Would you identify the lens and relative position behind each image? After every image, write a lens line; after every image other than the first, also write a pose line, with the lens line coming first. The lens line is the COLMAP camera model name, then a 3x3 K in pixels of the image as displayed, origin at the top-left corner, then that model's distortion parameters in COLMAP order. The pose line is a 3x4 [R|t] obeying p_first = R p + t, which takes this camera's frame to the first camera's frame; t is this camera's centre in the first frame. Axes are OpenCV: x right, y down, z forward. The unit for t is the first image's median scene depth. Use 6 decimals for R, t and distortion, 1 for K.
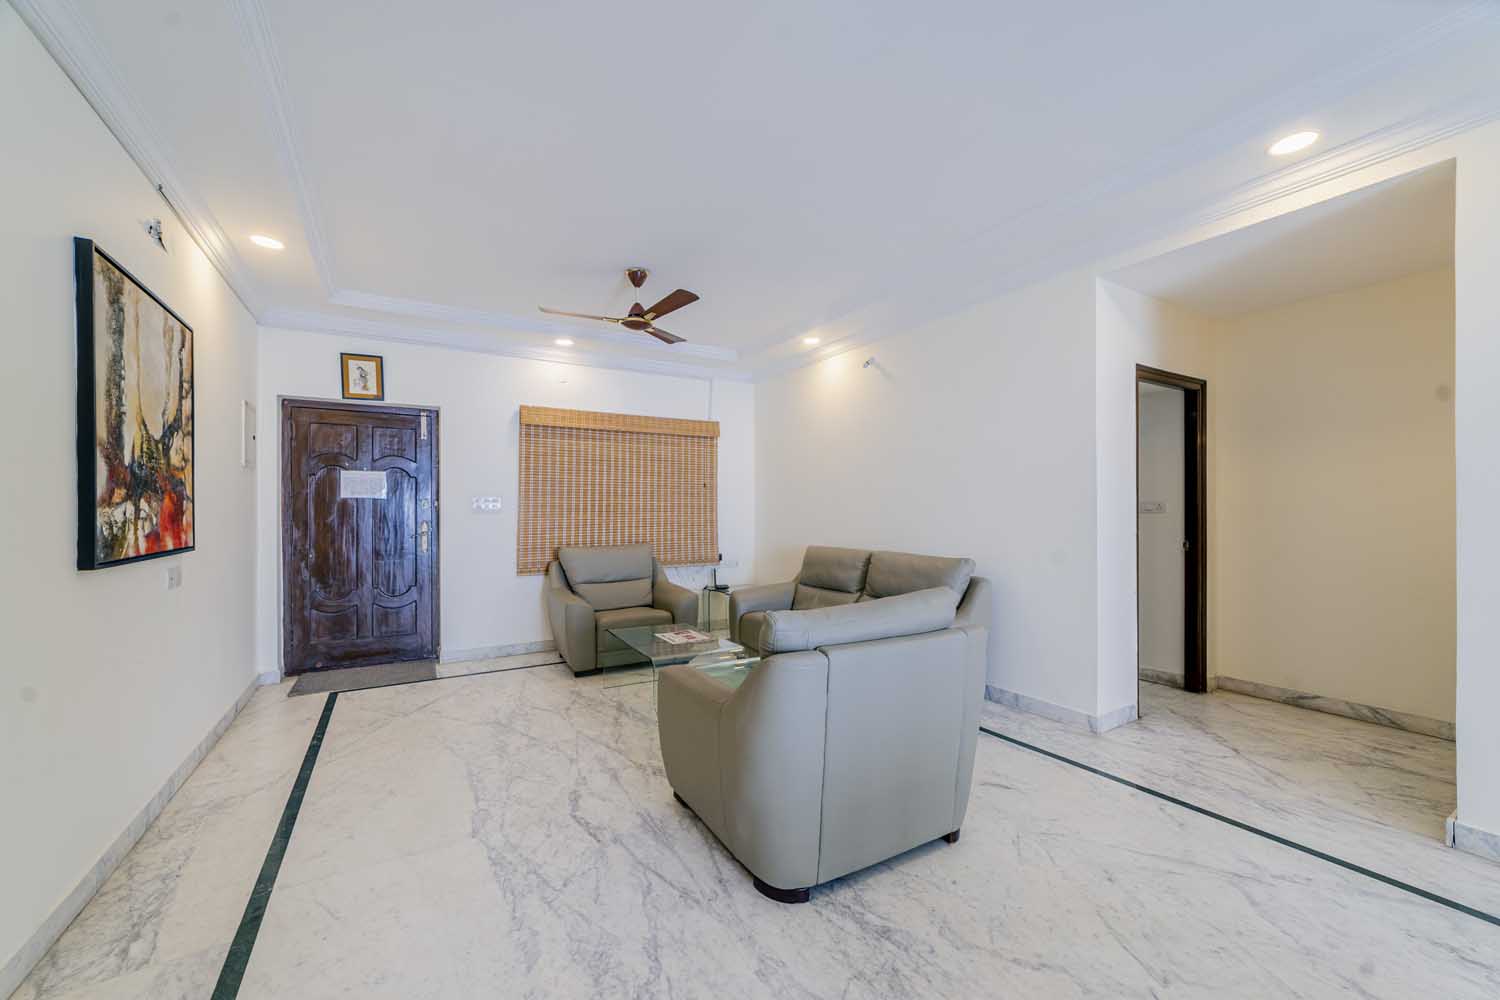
lens RADIAL K [[581.6, 0, 750.1], [0, 581.6, 495.0], [0, 0, 1]] dist [-0.016558, 0.006657]
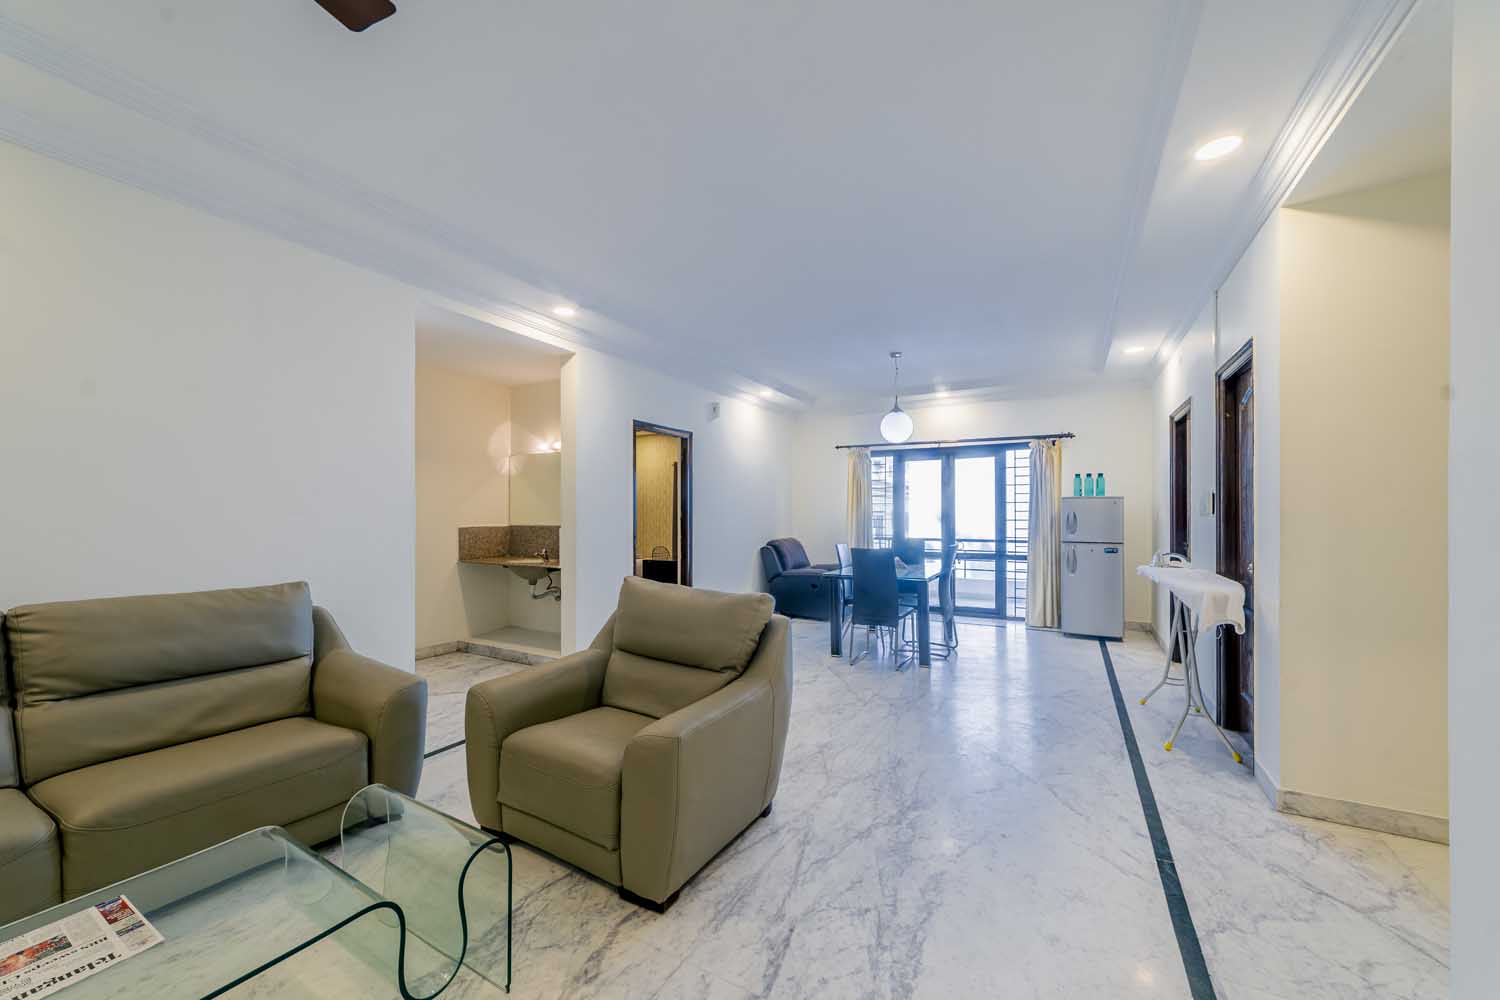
lens RADIAL K [[568.8, 0, 733.8], [0, 568.8, 513.7], [0, 0, 1]] dist [0.011215, 0.000031]
pose [[-0.473436, 0.002913, 0.880824, -0.705723], [-0.020363, 0.999691, -0.014251, 0.023003], [-0.880593, -0.024683, -0.473230, 1.112127]]
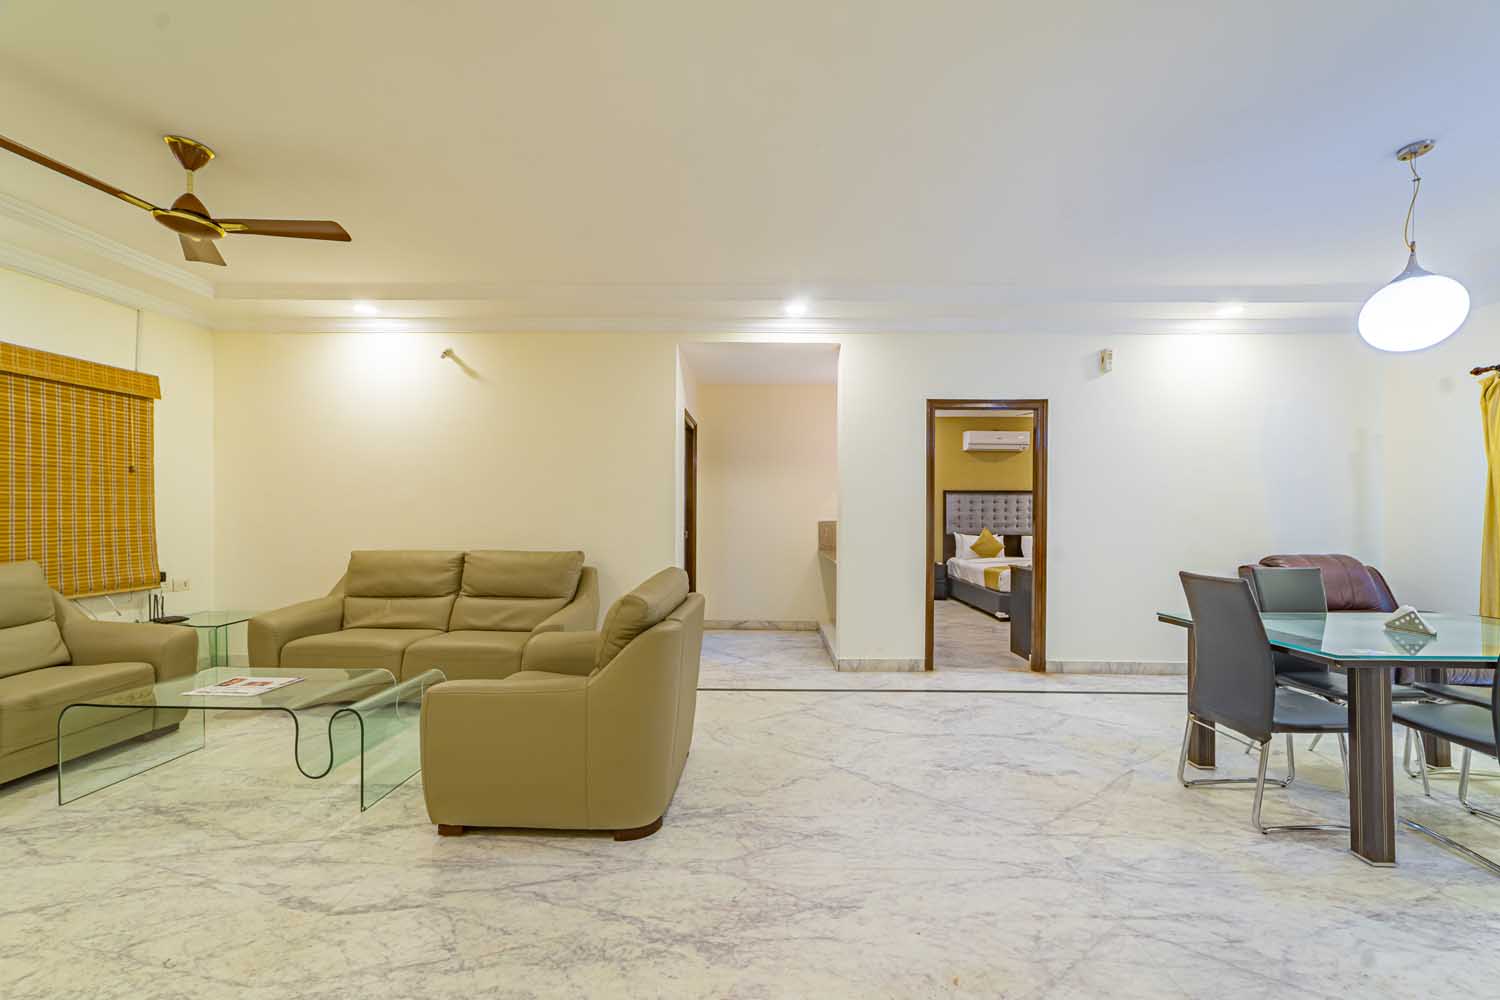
lens RADIAL K [[567.2, 0, 750.0], [0, 567.2, 513.6], [0, 0, 1]] dist [0.009635, -0.000254]
pose [[0.534078, 0.000247, 0.845435, -0.533750], [-0.028346, 0.999443, 0.017615, 0.003666], [-0.844960, -0.033372, 0.533787, 0.133458]]
